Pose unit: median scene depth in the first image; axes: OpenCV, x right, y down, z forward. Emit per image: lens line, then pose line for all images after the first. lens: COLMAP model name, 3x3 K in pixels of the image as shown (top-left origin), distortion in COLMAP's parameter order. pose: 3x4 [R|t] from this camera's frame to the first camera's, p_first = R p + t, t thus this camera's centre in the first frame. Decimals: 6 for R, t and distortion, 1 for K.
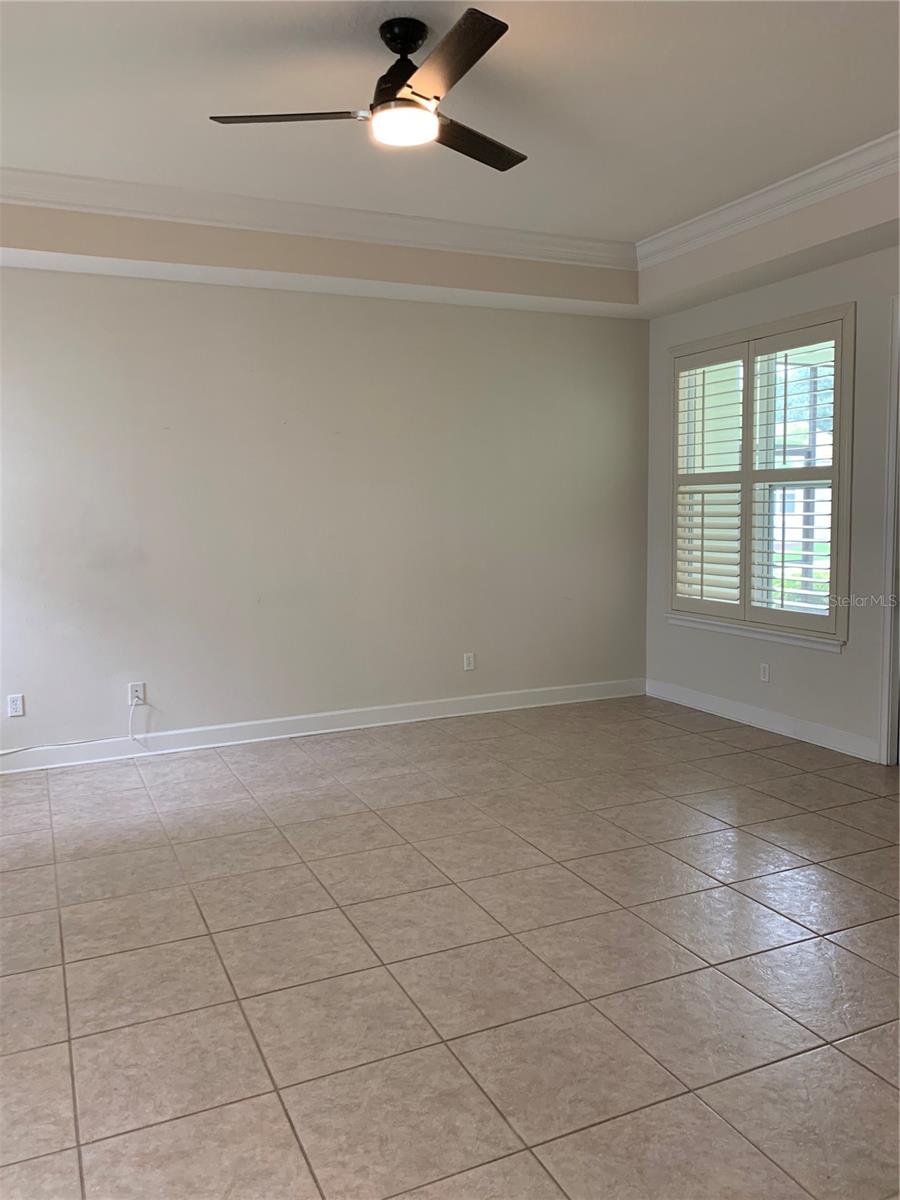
lens RADIAL K [[909.5, 0, 450.0], [0, 909.5, 600.0], [0, 0, 1]] dist [-0.007055, -0.009089]
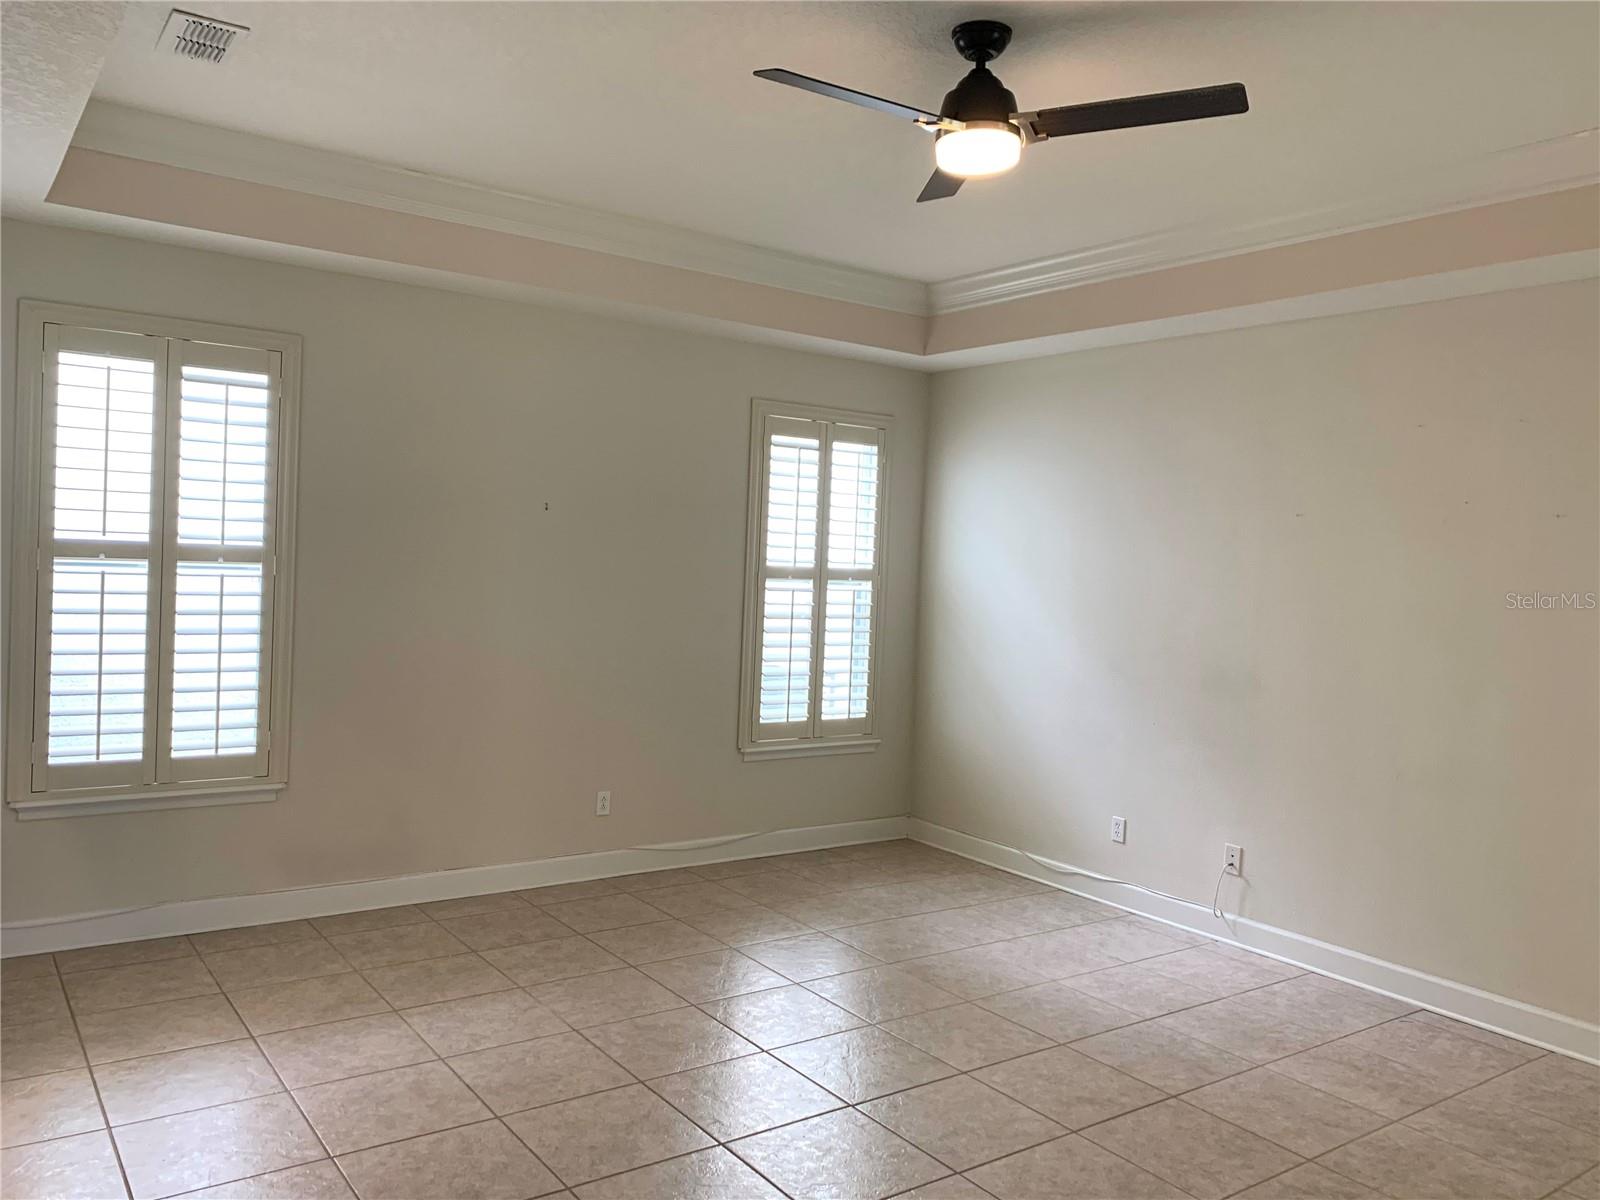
lens RADIAL K [[1234.3, 0, 790.5], [0, 1234.3, 597.4], [0, 0, 1]] dist [0.029653, -0.045802]
pose [[0.185165, 0.061984, -0.980751, 0.735130], [-0.153259, 0.987619, 0.033483, -0.113006], [0.970683, 0.144108, 0.192372, 0.523376]]
